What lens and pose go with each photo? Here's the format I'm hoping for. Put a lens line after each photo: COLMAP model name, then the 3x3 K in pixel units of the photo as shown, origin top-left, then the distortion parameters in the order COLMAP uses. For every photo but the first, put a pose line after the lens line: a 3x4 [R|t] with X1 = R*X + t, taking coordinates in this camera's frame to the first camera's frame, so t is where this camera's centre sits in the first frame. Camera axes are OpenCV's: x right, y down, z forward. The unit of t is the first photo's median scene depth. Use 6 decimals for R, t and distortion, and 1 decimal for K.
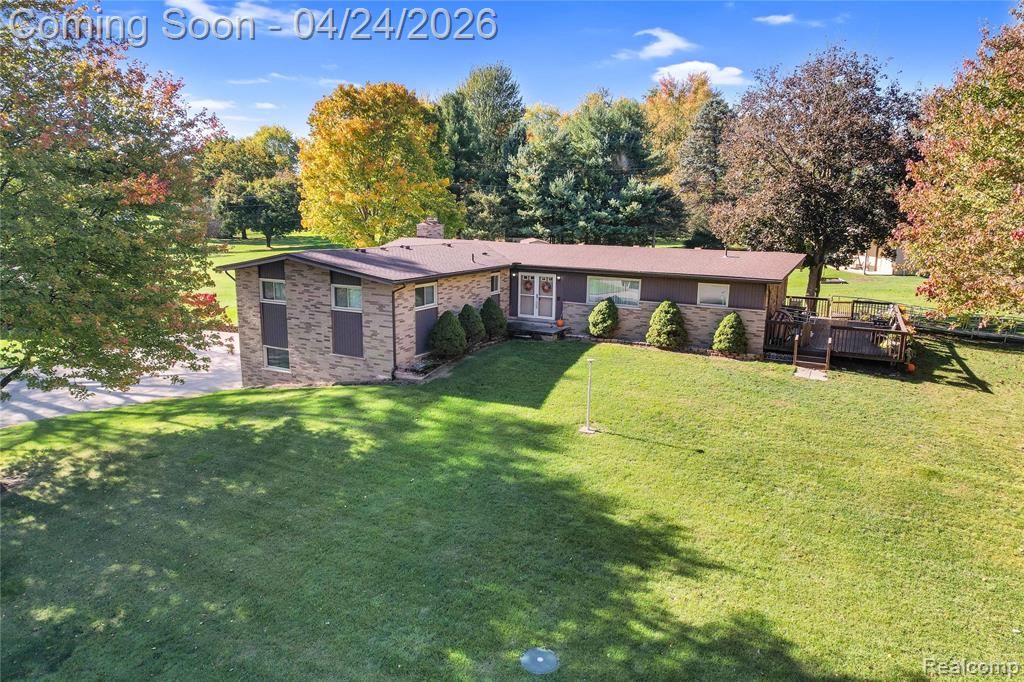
lens RADIAL K [[641.5, 0, 512.0], [0, 641.5, 341.0], [0, 0, 1]] dist [-0.030741, 0.001265]
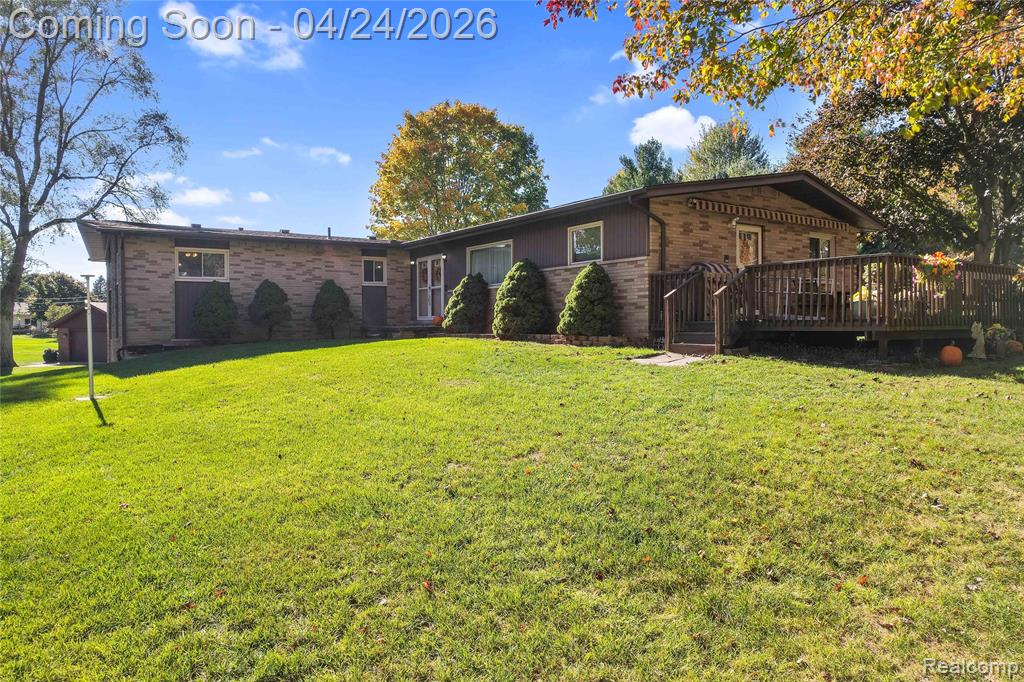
lens RADIAL K [[680.3, 0, 471.9], [0, 680.3, 341.2], [0, 0, 1]] dist [-0.044882, 0.001645]
pose [[0.880491, -0.000730, -0.474062, 0.503027], [-0.073698, 0.987630, -0.138402, 0.102445], [0.468299, 0.156799, 0.869546, 0.430479]]
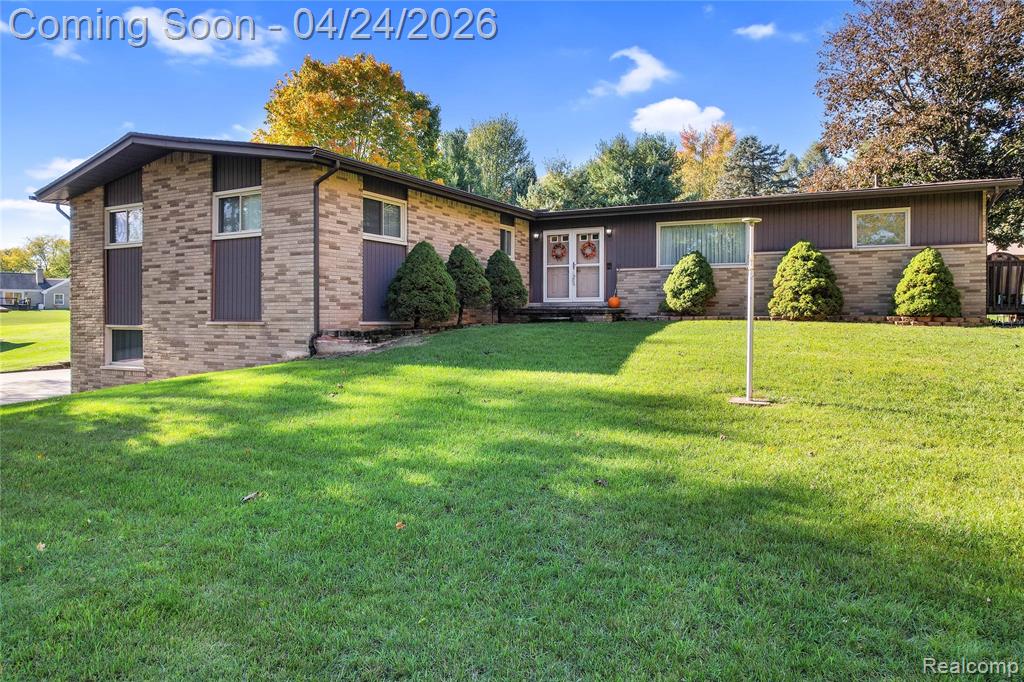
lens RADIAL K [[691.7, 0, 528.9], [0, 691.7, 323.3], [0, 0, 1]] dist [-0.055329, 0.032983]
pose [[0.999832, -0.004725, 0.017695, -0.019164], [0.007638, 0.985698, -0.168346, 0.113254], [-0.016646, 0.168453, 0.985569, 0.397106]]
